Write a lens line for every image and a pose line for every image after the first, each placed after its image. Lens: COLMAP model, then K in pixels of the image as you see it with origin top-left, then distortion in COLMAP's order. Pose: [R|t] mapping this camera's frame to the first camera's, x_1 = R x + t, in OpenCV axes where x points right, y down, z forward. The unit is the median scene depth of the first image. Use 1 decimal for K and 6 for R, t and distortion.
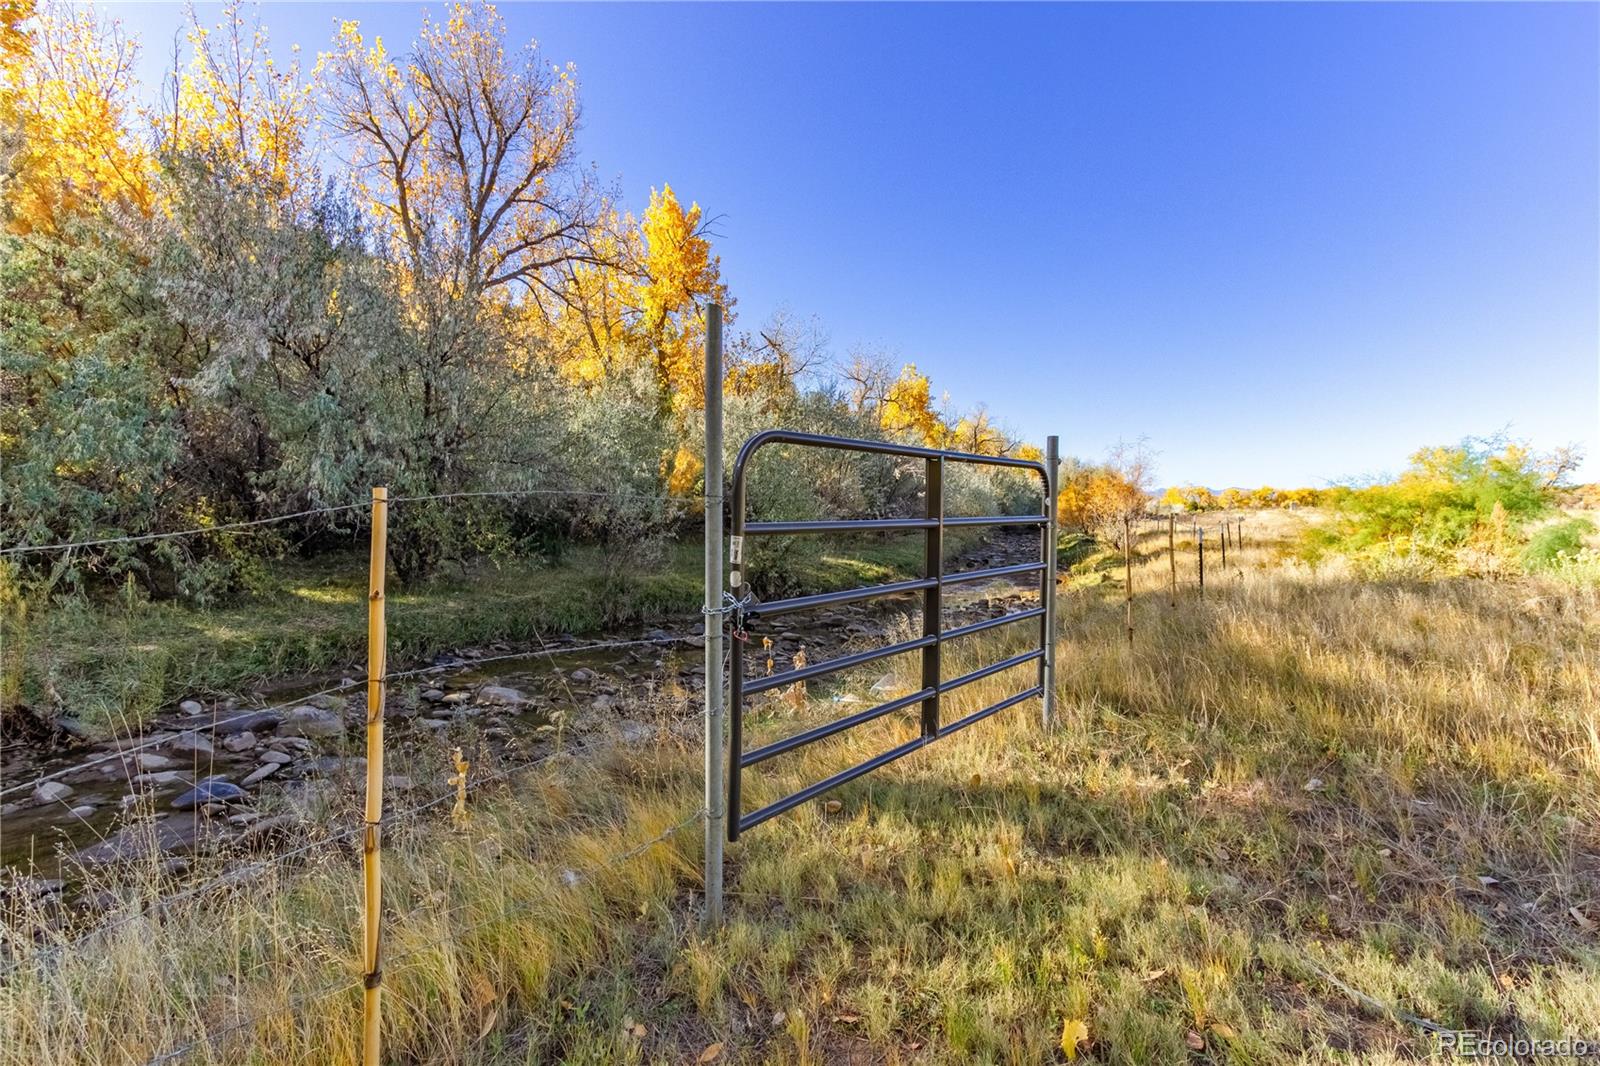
lens RADIAL K [[724.7, 0, 800.0], [0, 724.7, 533.0], [0, 0, 1]] dist [0.022189, 0.000233]
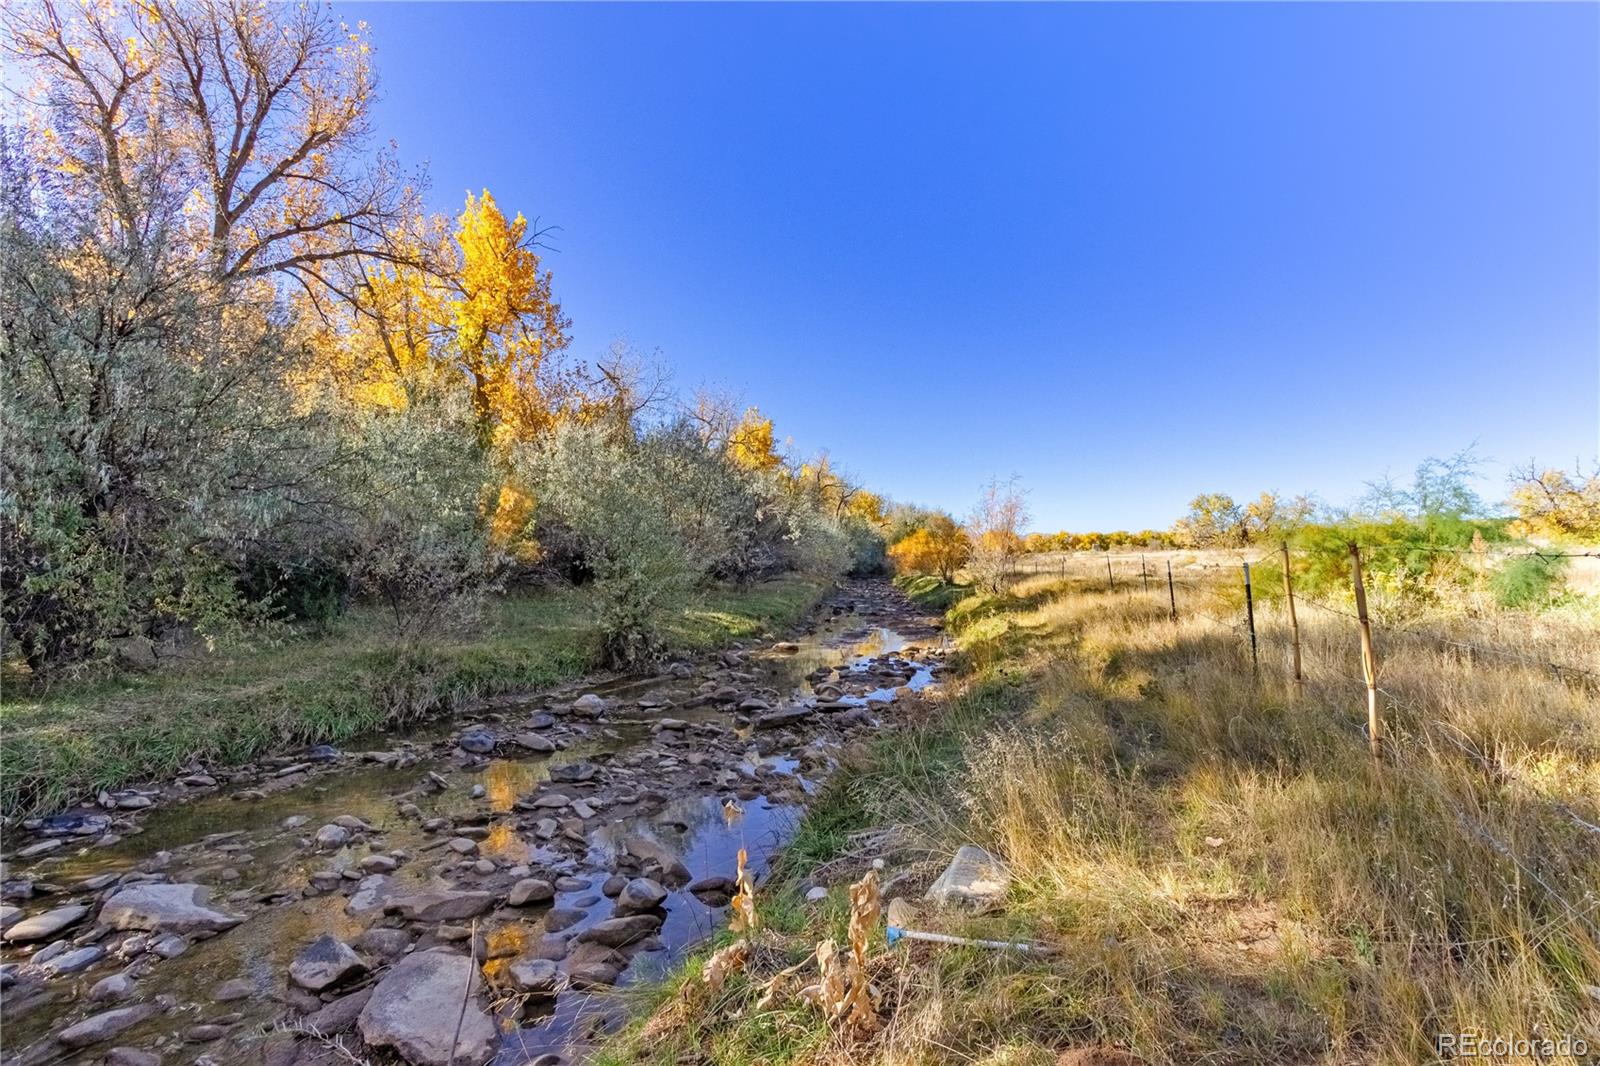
lens RADIAL K [[724.7, 0, 800.0], [0, 724.7, 533.0], [0, 0, 1]] dist [0.022189, 0.000233]
pose [[0.973906, -0.007123, 0.226840, -0.024625], [0.022117, 0.997729, -0.063626, 0.000214], [-0.225872, 0.066983, 0.971851, 0.115855]]
